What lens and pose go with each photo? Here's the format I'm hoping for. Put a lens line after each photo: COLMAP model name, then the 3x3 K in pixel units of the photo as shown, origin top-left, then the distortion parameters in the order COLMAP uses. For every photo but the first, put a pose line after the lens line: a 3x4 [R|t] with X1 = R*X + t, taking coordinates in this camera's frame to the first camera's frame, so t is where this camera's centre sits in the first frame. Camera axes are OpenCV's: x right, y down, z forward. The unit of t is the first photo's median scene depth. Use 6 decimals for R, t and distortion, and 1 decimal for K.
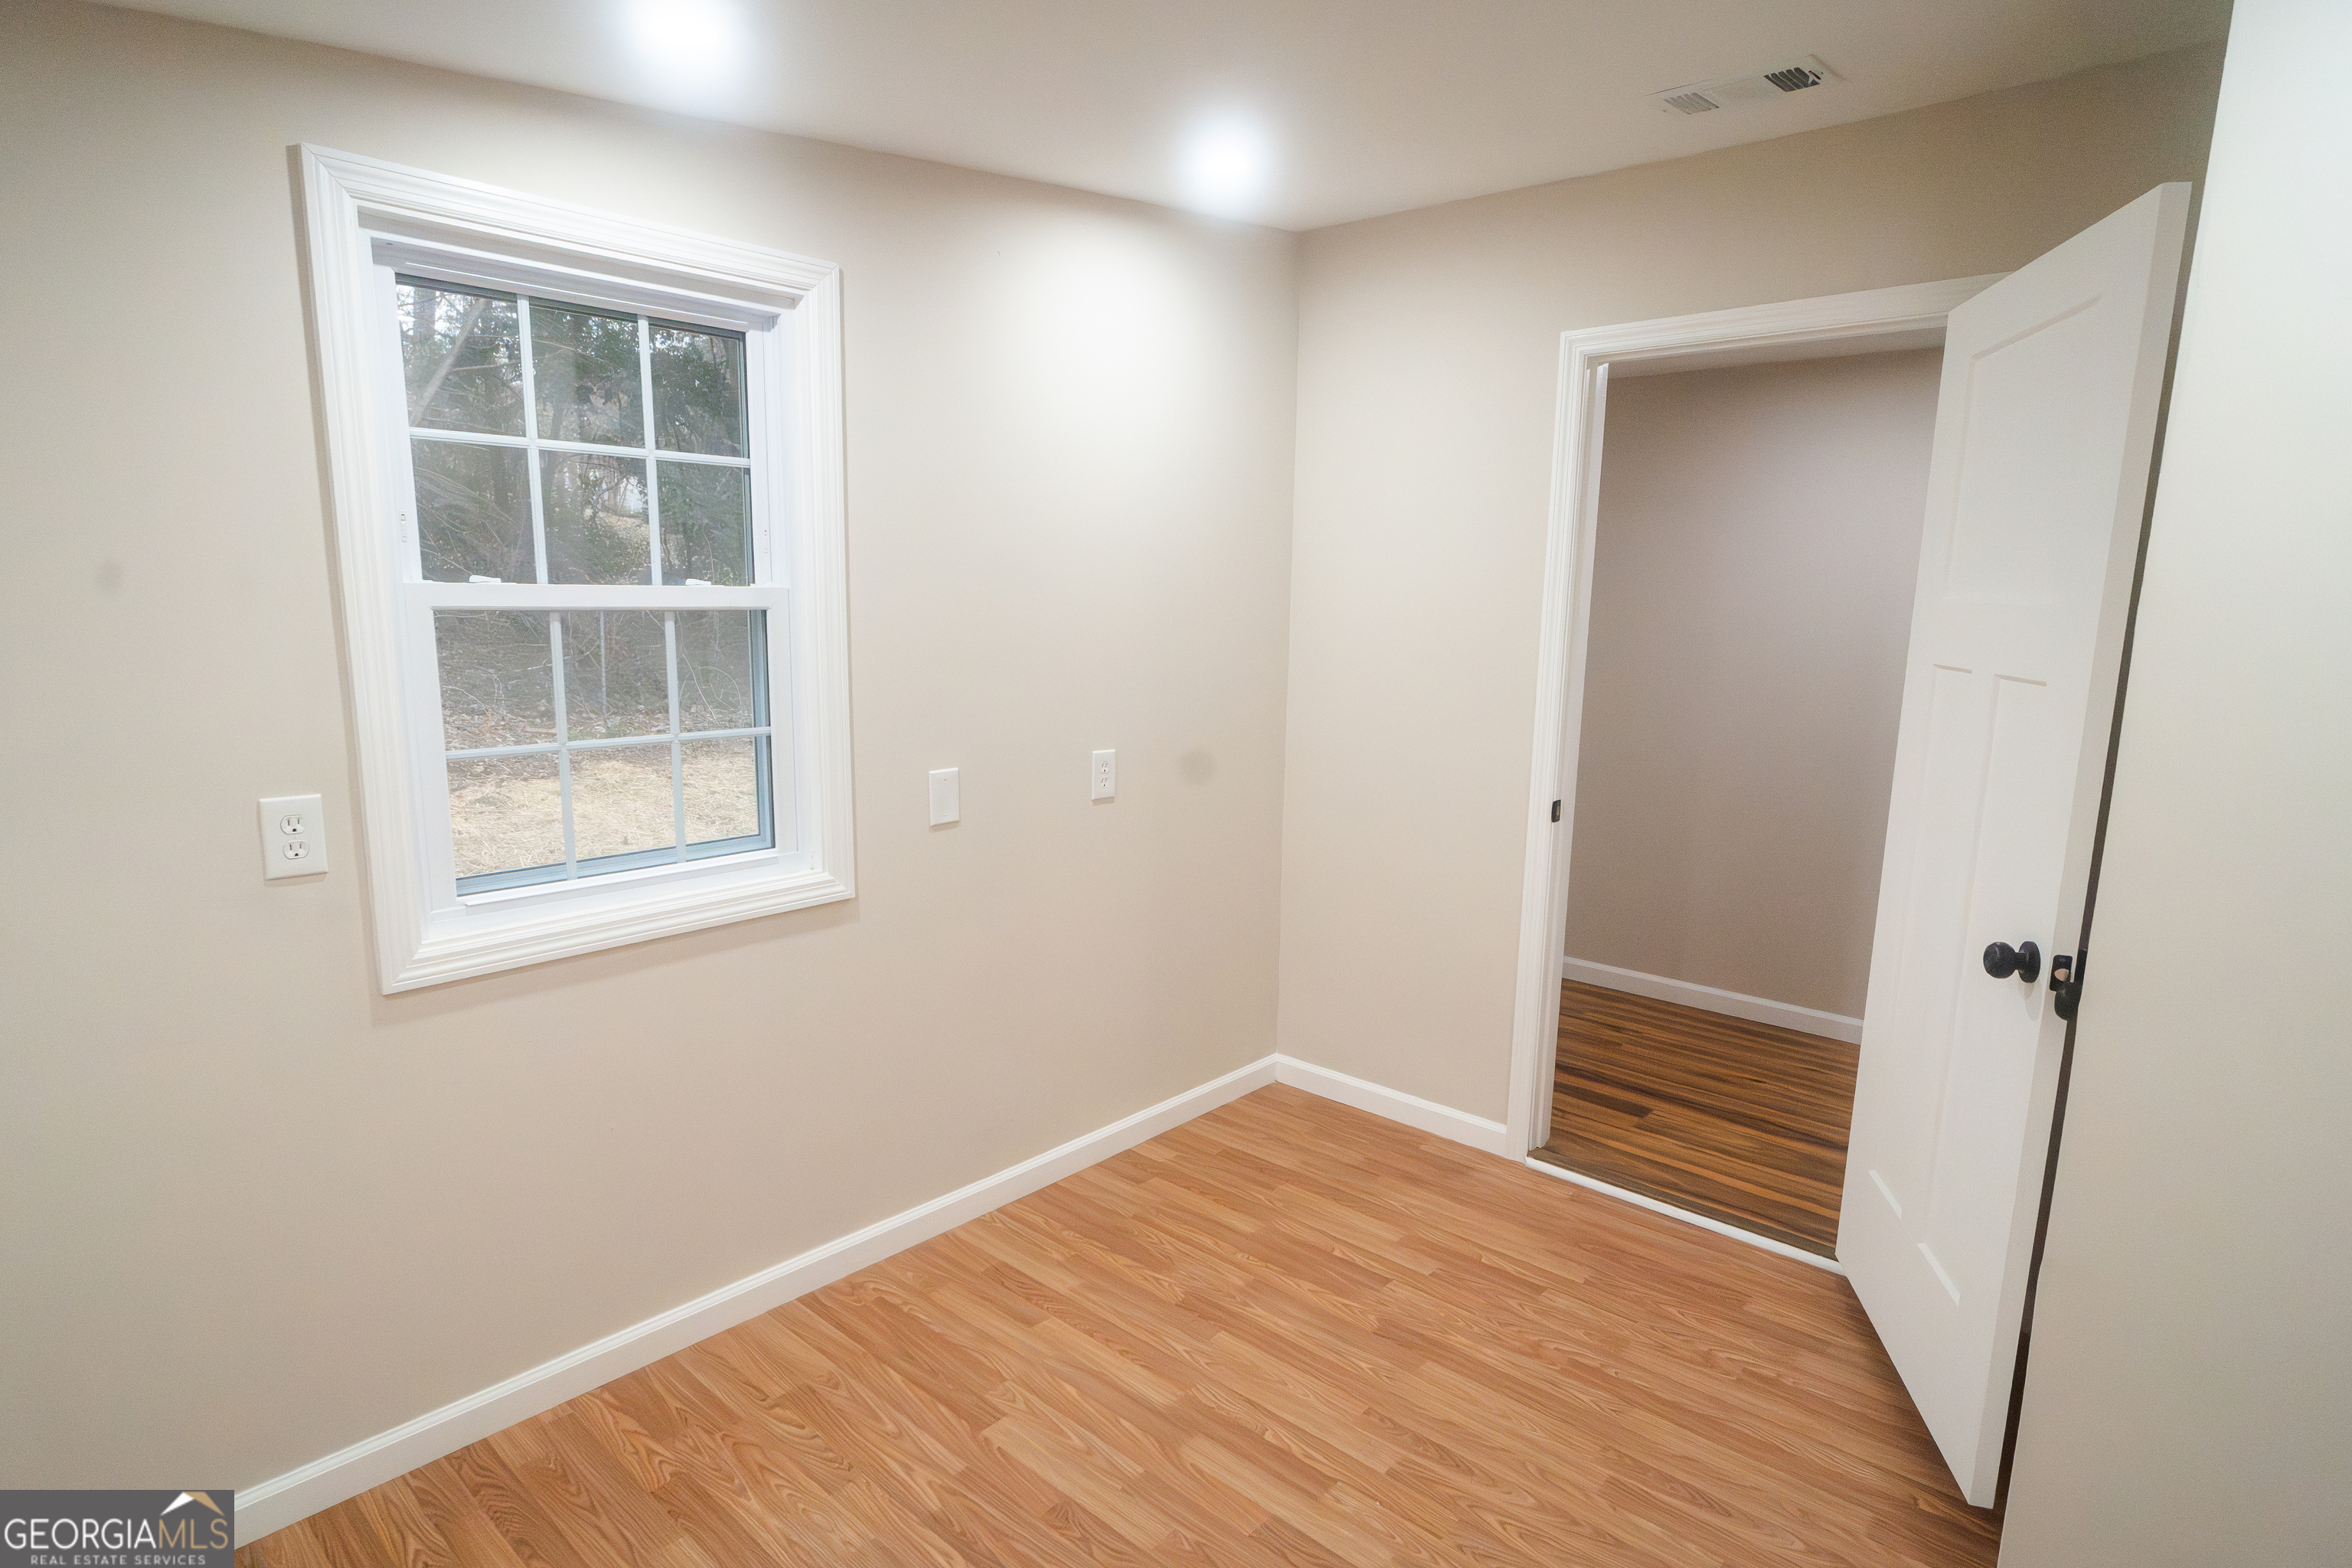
lens RADIAL K [[1238.8, 0, 1171.1], [0, 1238.8, 790.8], [0, 0, 1]] dist [-0.010188, 0.004402]
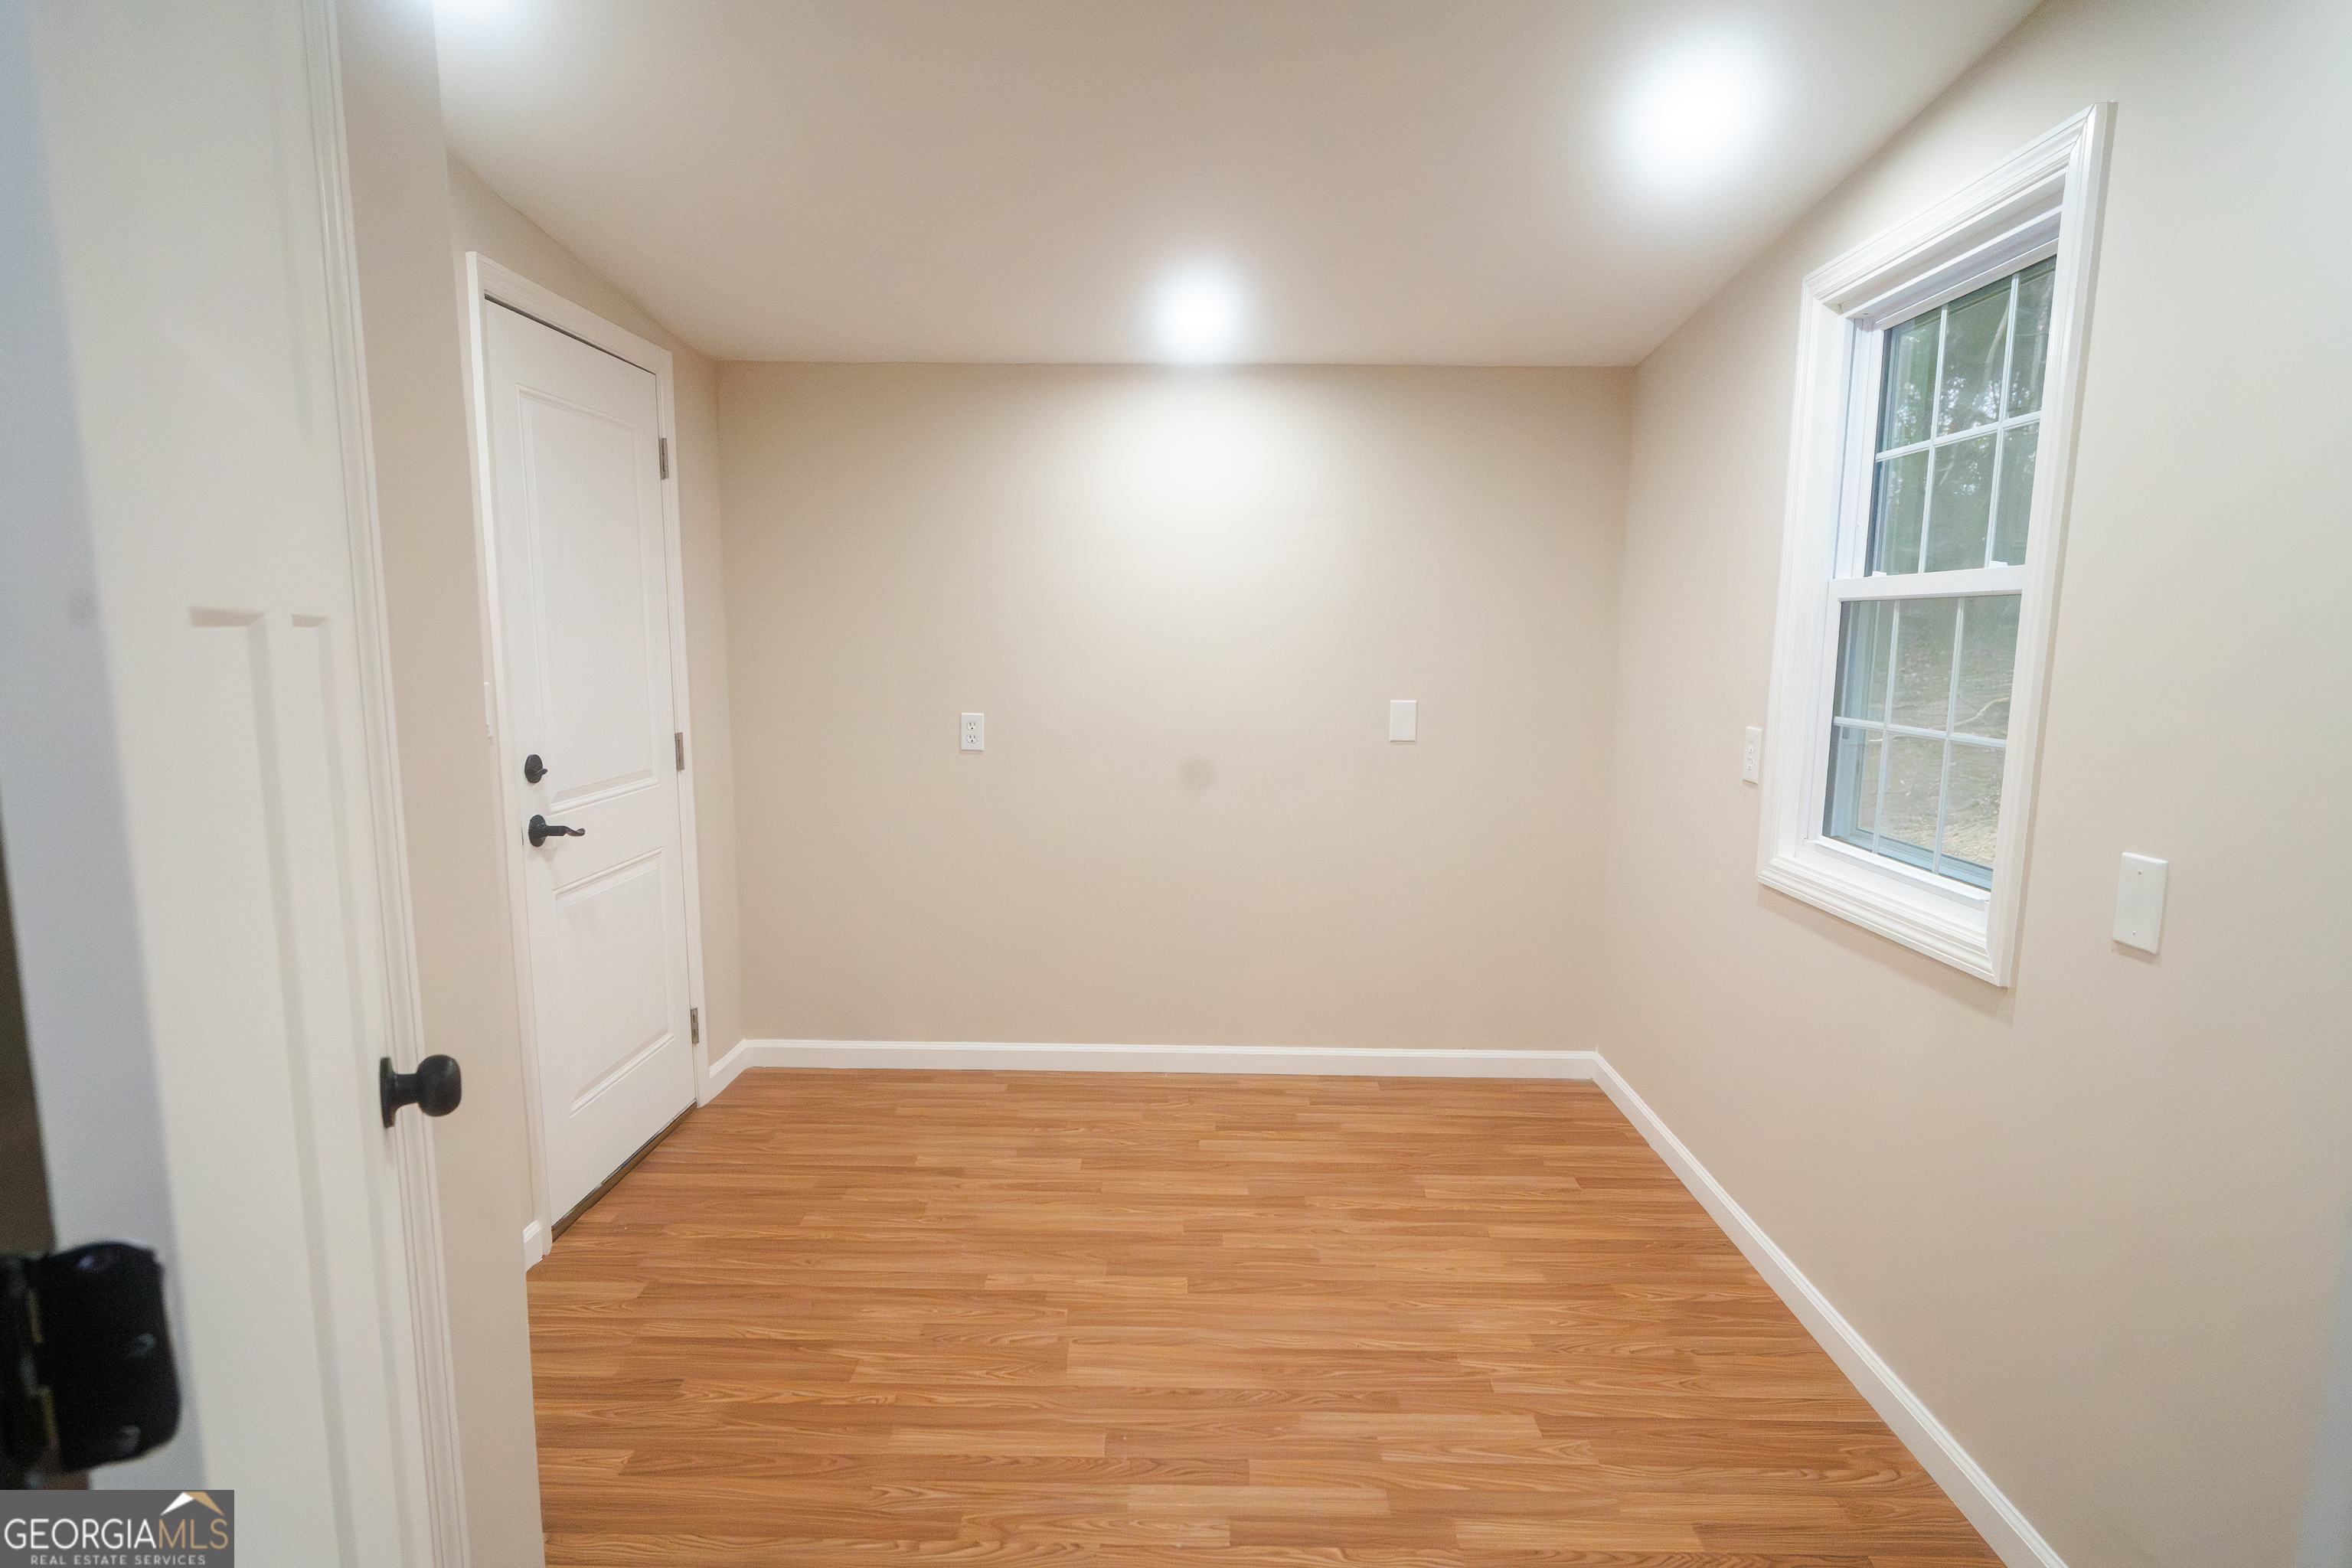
lens RADIAL K [[1238.8, 0, 1182.3], [0, 1238.8, 789.7], [0, 0, 1]] dist [-0.010188, 0.004402]
pose [[-0.742913, 0.060336, -0.666664, 0.685595], [-0.133856, 0.962424, 0.236269, -0.156999], [0.655868, 0.264764, -0.706920, 1.395693]]
